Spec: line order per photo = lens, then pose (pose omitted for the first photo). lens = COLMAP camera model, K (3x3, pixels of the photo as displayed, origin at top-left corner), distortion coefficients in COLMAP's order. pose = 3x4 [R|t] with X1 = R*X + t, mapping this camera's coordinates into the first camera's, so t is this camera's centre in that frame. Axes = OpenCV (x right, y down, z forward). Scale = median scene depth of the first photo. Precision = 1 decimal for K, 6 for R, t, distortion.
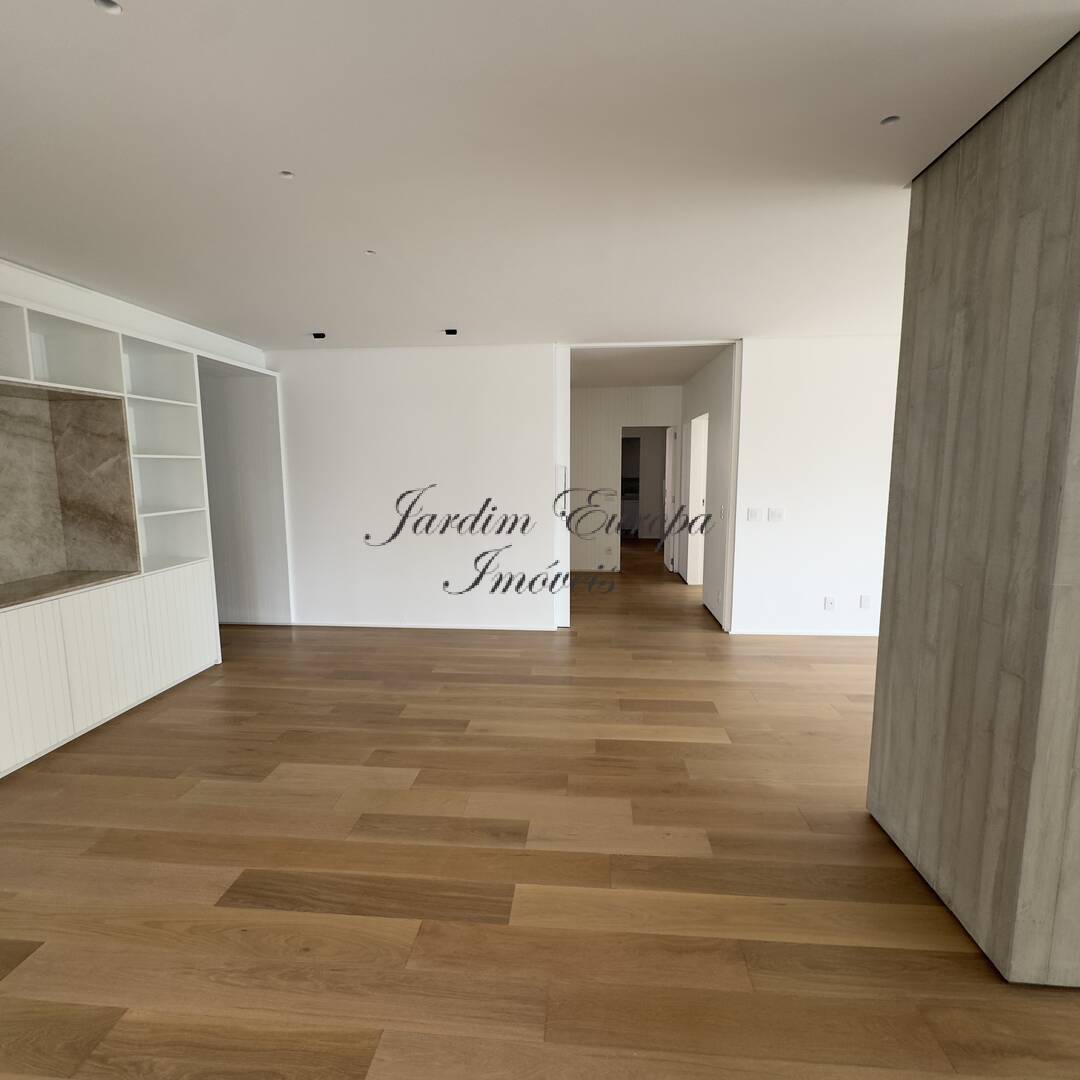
lens RADIAL K [[578.7, 0, 540.0], [0, 578.7, 540.0], [0, 0, 1]] dist [-0.000908, -0.000532]
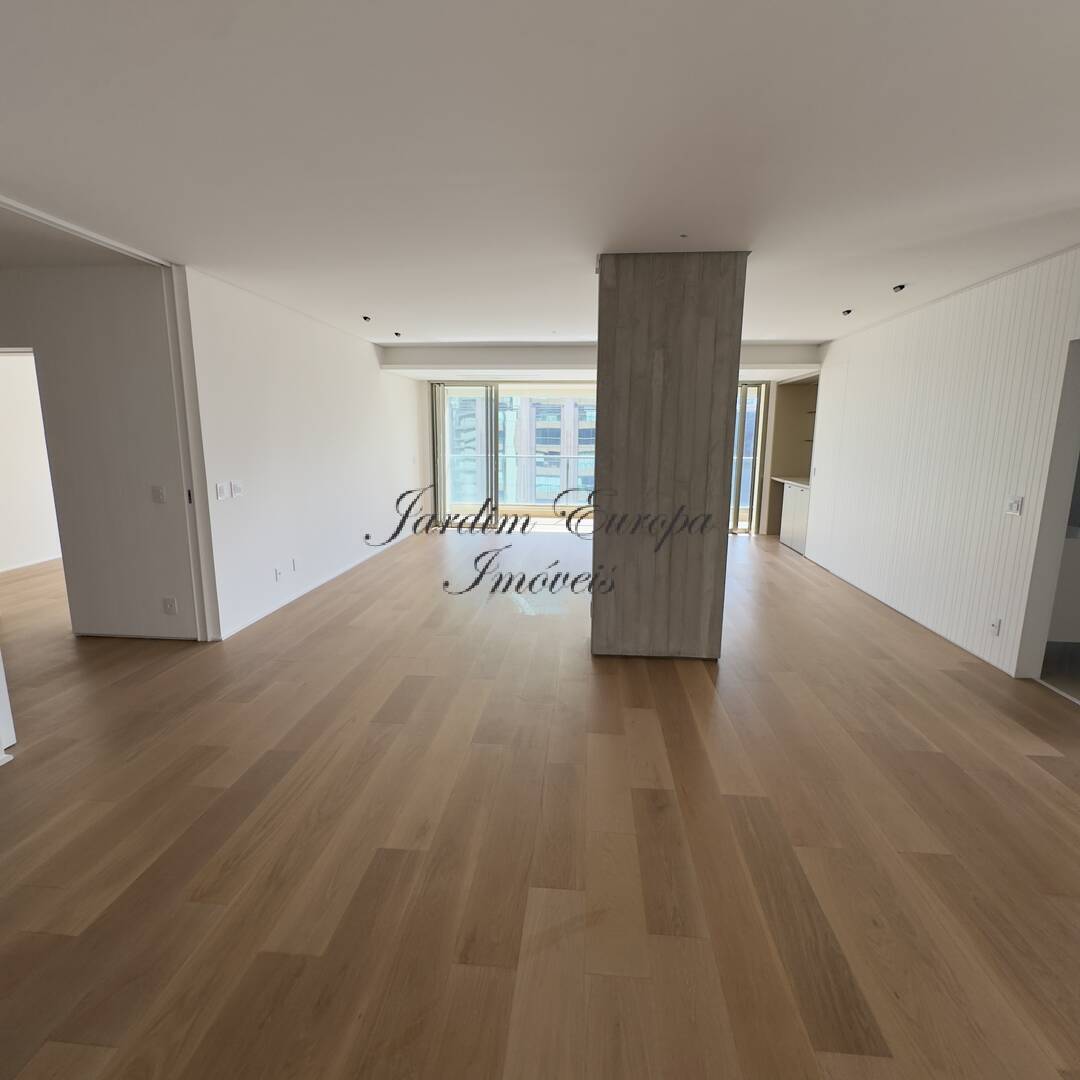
lens RADIAL K [[578.7, 0, 540.0], [0, 578.7, 540.0], [0, 0, 1]] dist [-0.000908, -0.000532]
pose [[-0.004038, -0.177103, 0.984184, -1.067730], [0.122574, 0.976683, 0.176256, -0.151606], [-0.992451, 0.121347, 0.017764, 1.247483]]
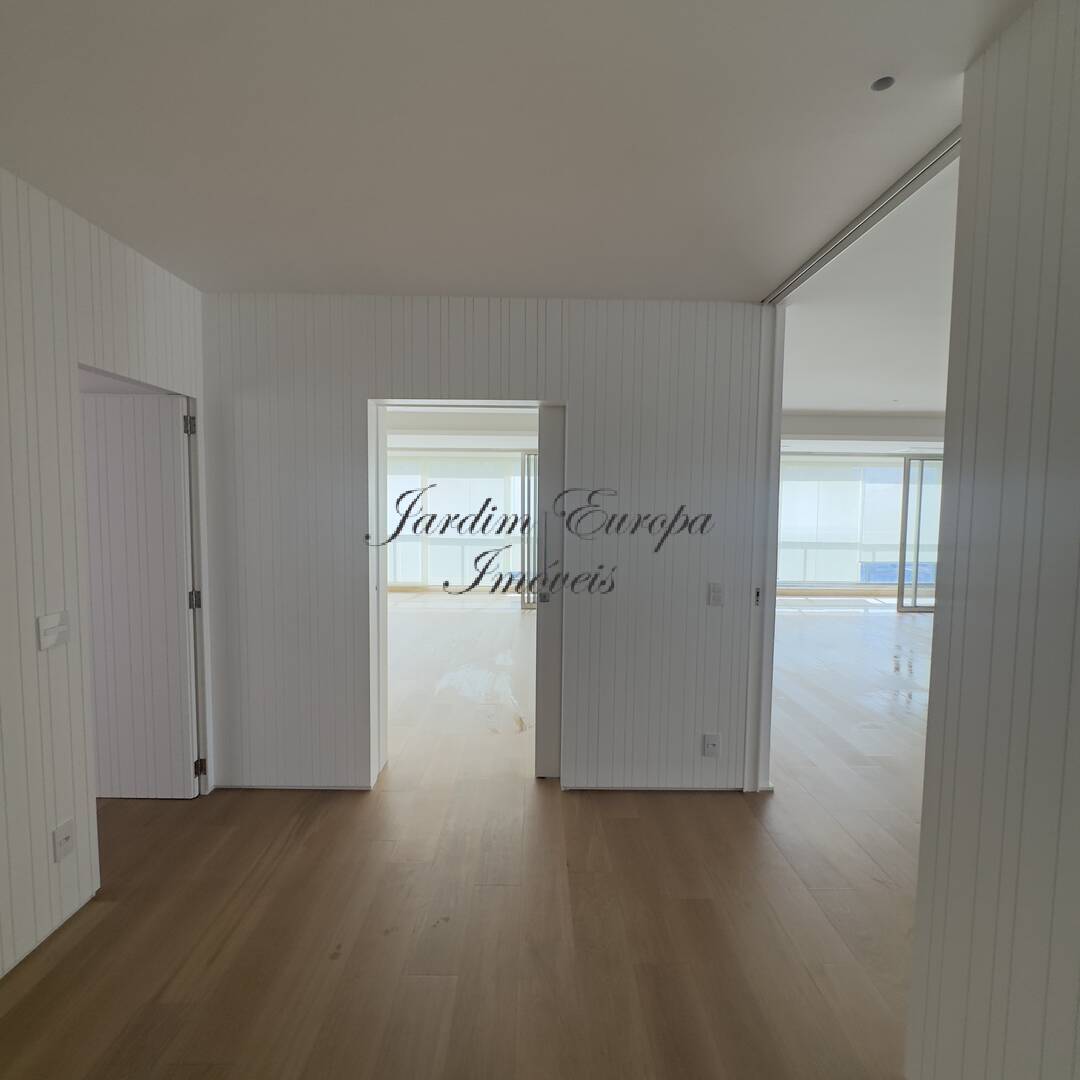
lens RADIAL K [[578.7, 0, 540.0], [0, 578.7, 540.0], [0, 0, 1]] dist [-0.000908, -0.000532]
pose [[-0.105133, -0.069604, 0.992019, -0.526738], [0.111245, 0.990463, 0.081284, -0.415838], [-0.988216, 0.118903, -0.096388, 3.061287]]
